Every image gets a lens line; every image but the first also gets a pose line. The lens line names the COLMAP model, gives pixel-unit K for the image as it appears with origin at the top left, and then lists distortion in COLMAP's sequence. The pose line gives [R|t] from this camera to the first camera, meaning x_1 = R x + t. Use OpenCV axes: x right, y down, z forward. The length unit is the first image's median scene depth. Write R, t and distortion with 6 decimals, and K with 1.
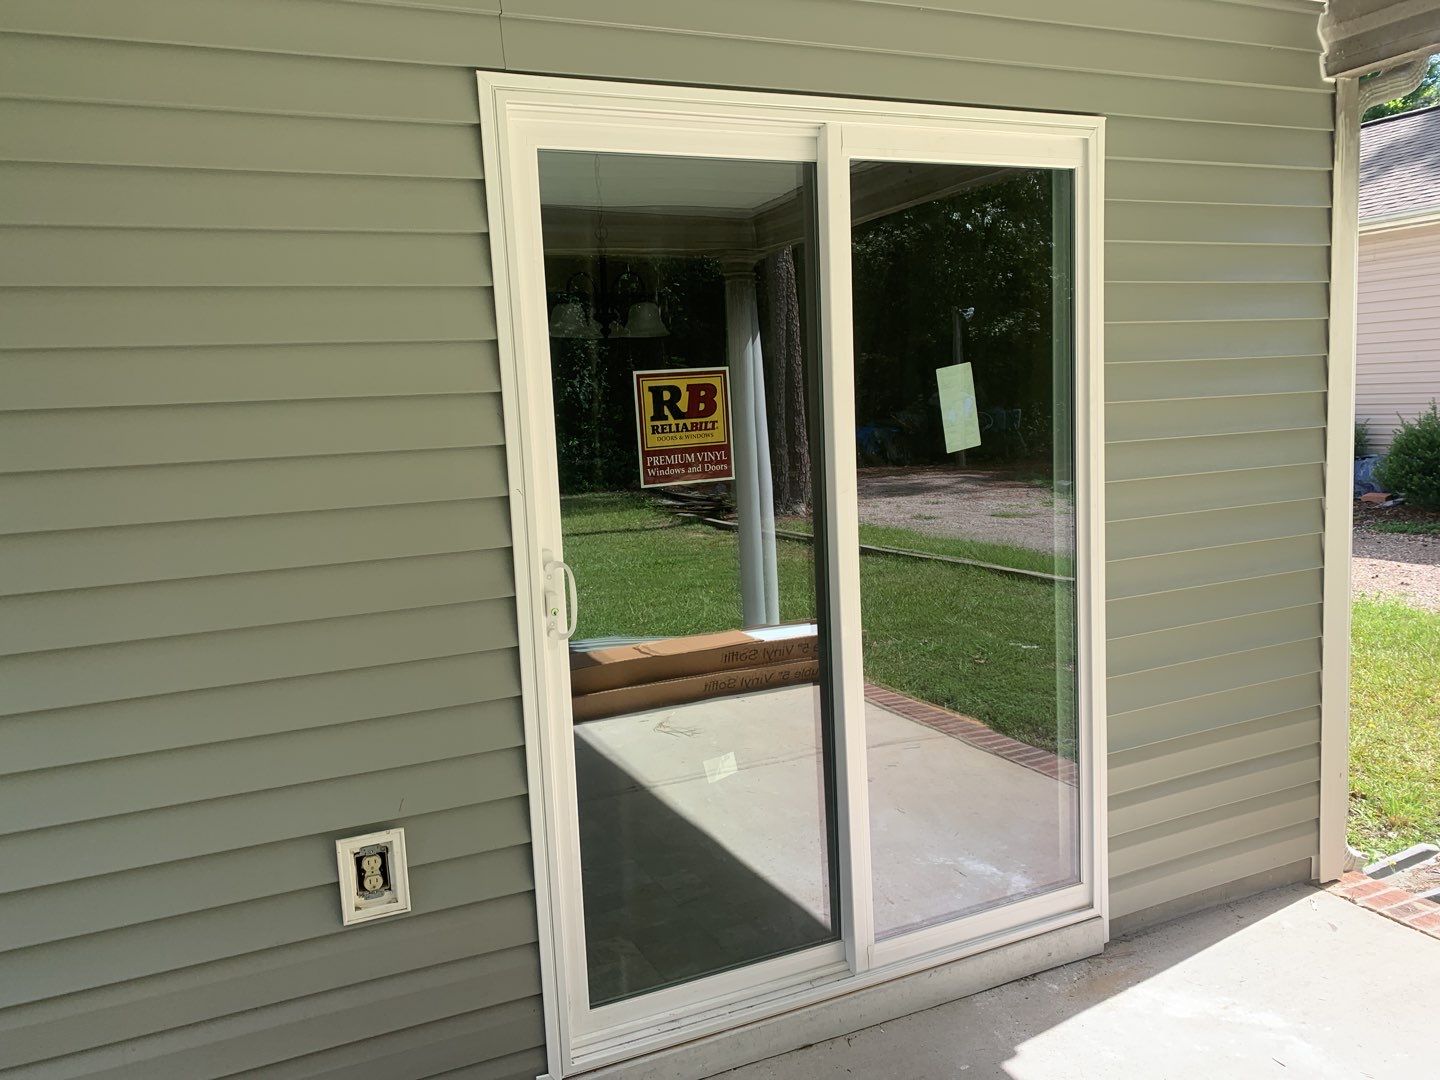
lens RADIAL K [[1107.4, 0, 713.1], [0, 1107.4, 520.2], [0, 0, 1]] dist [0.052610, -0.083408]
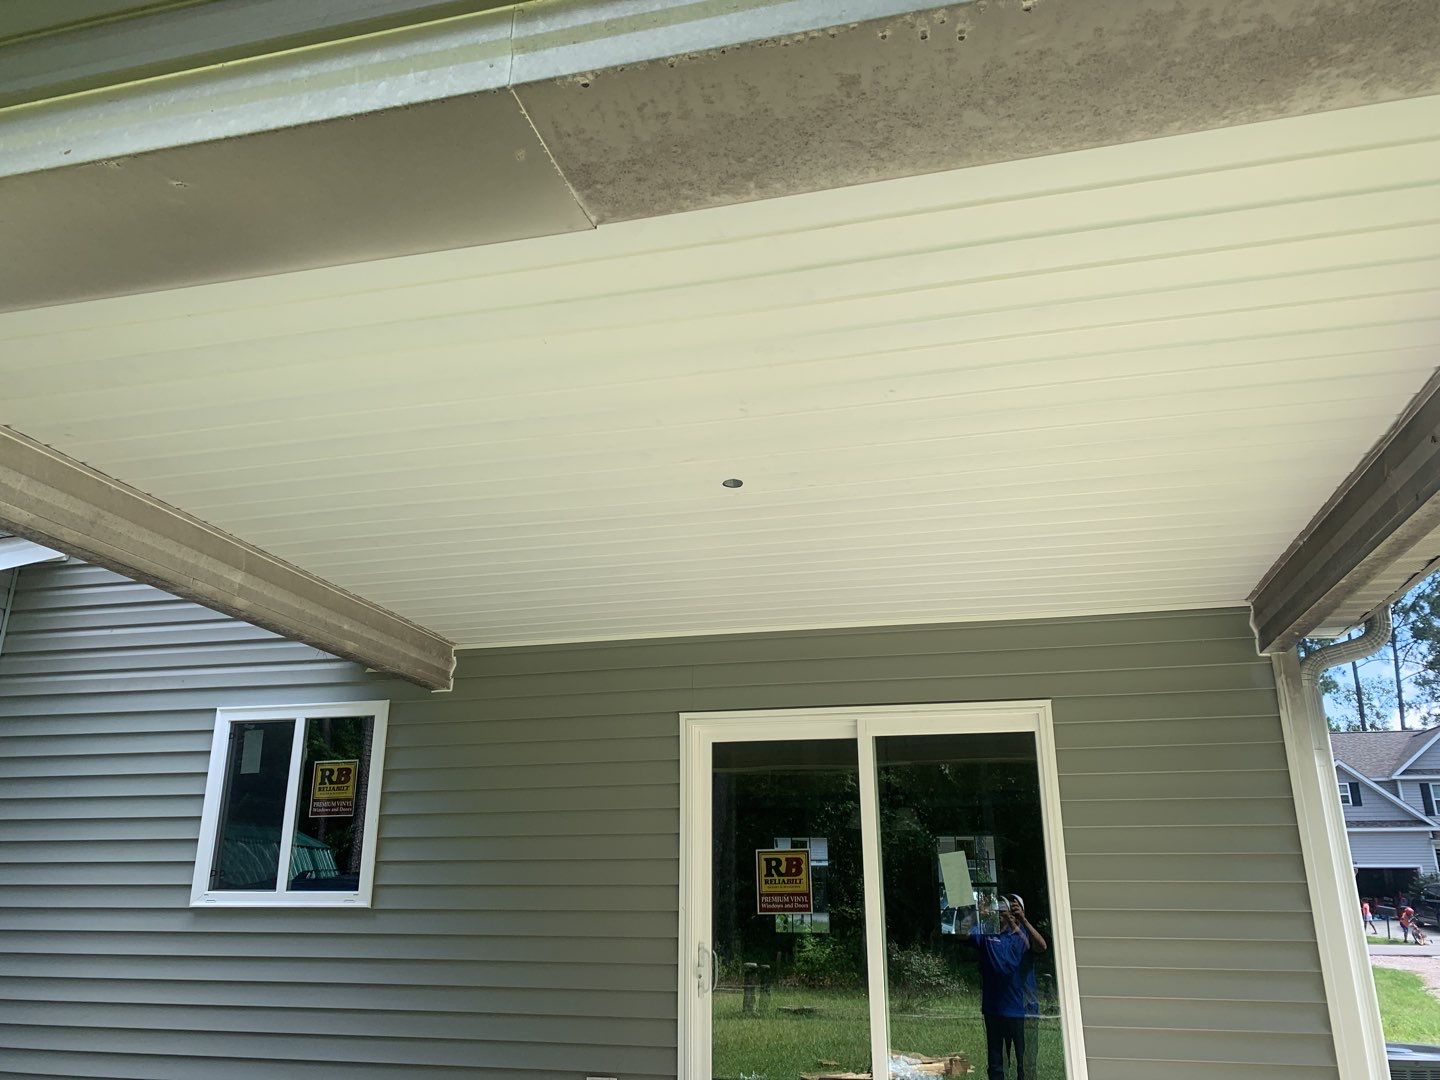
lens RADIAL K [[1107.4, 0, 713.1], [0, 1107.4, 520.2], [0, 0, 1]] dist [0.052610, -0.083408]
pose [[0.789801, -0.151002, -0.594486, 1.090287], [-0.105434, 0.921373, -0.374106, 0.069902], [0.604234, 0.358148, 0.711780, -0.632073]]
